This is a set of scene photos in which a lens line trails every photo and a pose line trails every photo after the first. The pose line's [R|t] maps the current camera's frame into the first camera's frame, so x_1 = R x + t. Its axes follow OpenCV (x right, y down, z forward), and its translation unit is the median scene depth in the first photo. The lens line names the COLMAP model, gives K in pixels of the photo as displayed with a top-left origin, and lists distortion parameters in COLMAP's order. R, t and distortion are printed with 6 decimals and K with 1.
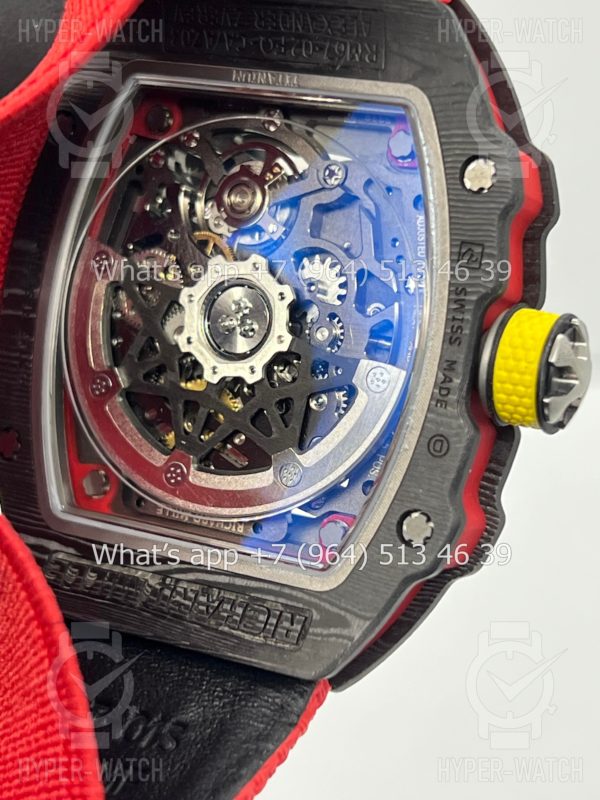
lens RADIAL K [[1902.1, 0, 300.1], [0, 1902.1, 402.9], [0, 0, 1]] dist [0.193091, 0.000000]
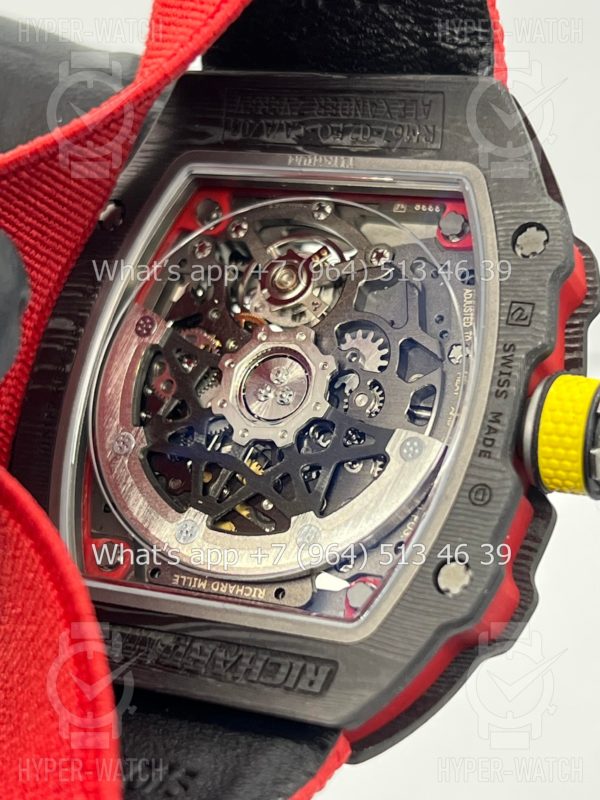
lens RADIAL K [[1902.1, 0, 299.0], [0, 1902.1, 399.8], [0, 0, 1]] dist [0.193091, 0.000000]
pose [[0.995806, 0.084094, 0.036038, -0.057205], [-0.070216, 0.954985, -0.288225, 0.254711], [-0.058654, 0.284486, 0.956884, 0.054338]]
